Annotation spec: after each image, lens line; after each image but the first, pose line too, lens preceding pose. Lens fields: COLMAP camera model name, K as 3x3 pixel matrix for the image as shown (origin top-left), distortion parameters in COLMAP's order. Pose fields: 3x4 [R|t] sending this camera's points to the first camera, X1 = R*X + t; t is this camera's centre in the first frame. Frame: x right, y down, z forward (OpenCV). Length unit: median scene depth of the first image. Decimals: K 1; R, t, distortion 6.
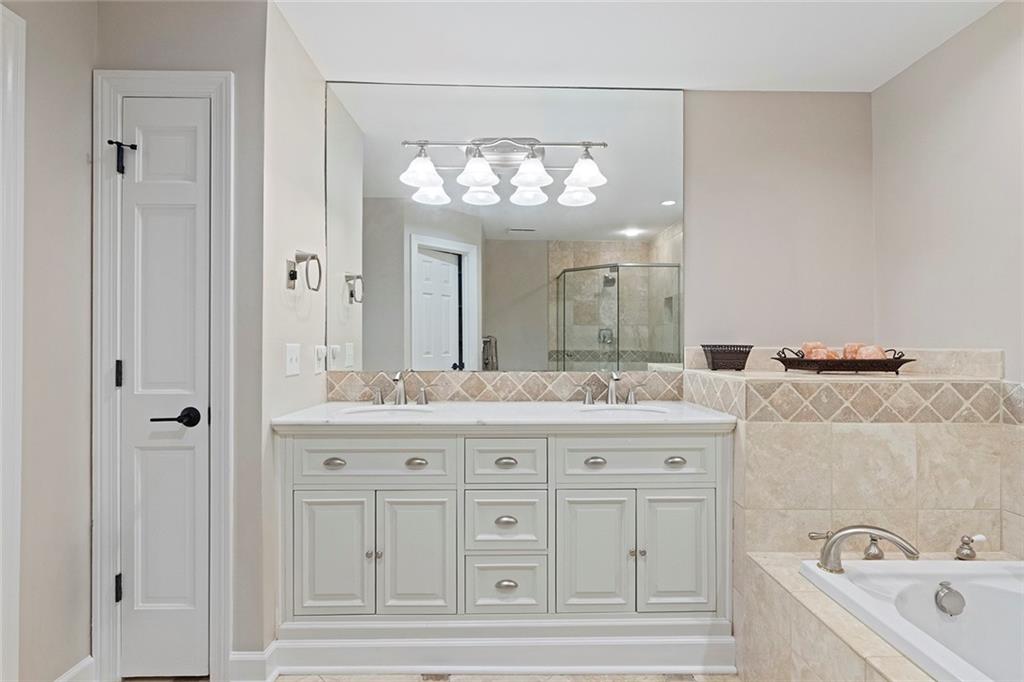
lens RADIAL K [[493.5, 0, 512.0], [0, 493.5, 341.0], [0, 0, 1]] dist [-0.002401, -0.000276]
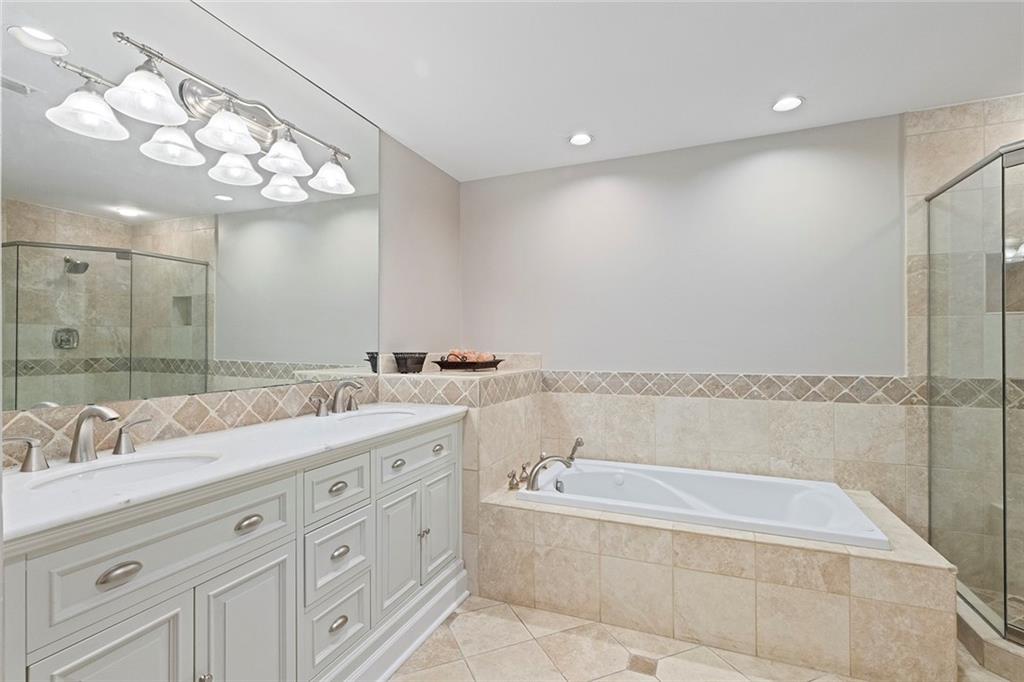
lens RADIAL K [[467.3, 0, 513.2], [0, 467.3, 345.2], [0, 0, 1]] dist [0.002640, -0.000360]
pose [[0.397410, -0.001959, 0.917639, -0.547411], [-0.002414, 0.999992, 0.003180, -0.014880], [-0.917638, -0.003479, 0.397403, 0.302765]]
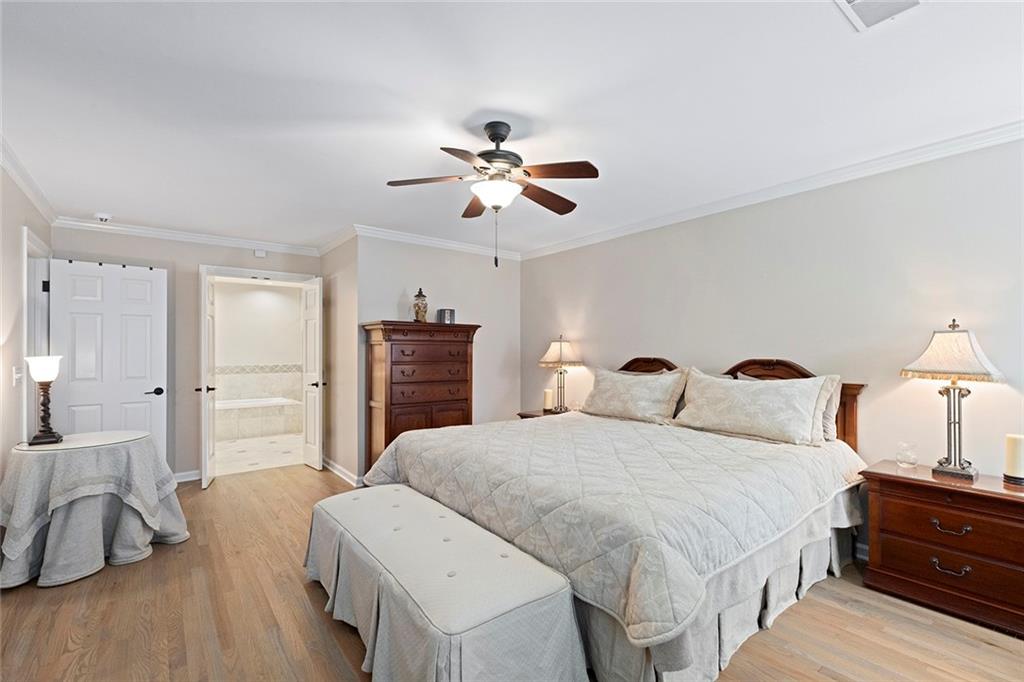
lens RADIAL K [[461.6, 0, 514.5], [0, 461.6, 349.1], [0, 0, 1]] dist [0.003849, -0.000840]
pose [[-0.597622, 0.000933, 0.801777, -3.191634], [-0.002397, 0.999993, -0.002951, -0.053228], [-0.801774, -0.003686, -0.597616, 0.742075]]
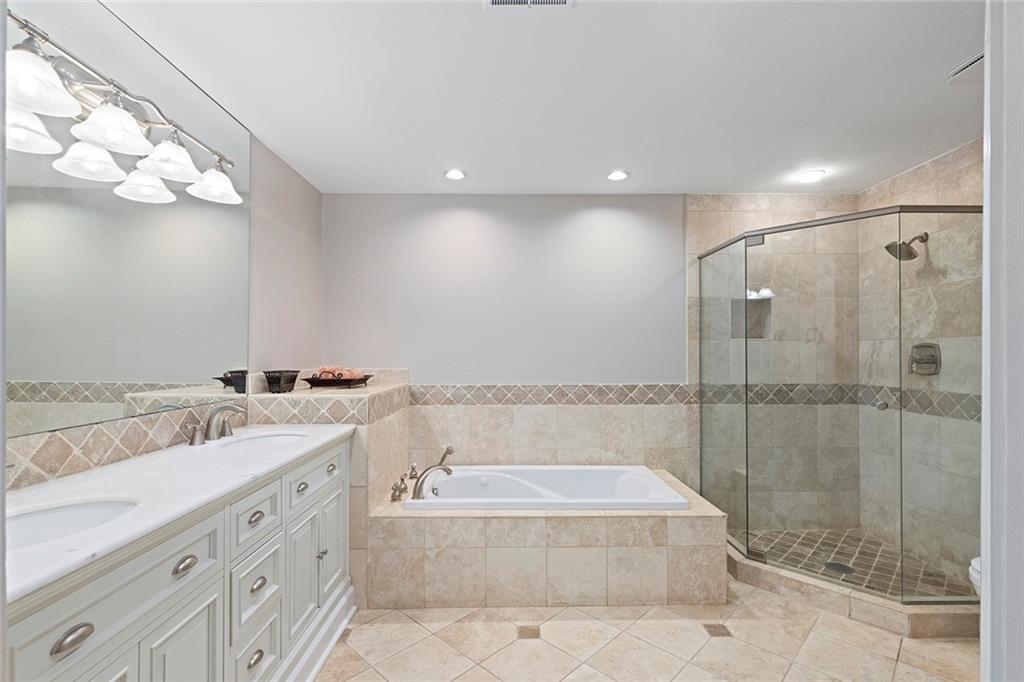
lens RADIAL K [[461.6, 0, 514.5], [0, 461.6, 349.1], [0, 0, 1]] dist [0.003849, -0.000840]
pose [[0.007461, 0.005426, 0.999957, -0.678309], [-0.005710, 0.999969, -0.005383, -0.041659], [-0.999956, -0.005669, 0.007491, 0.442634]]
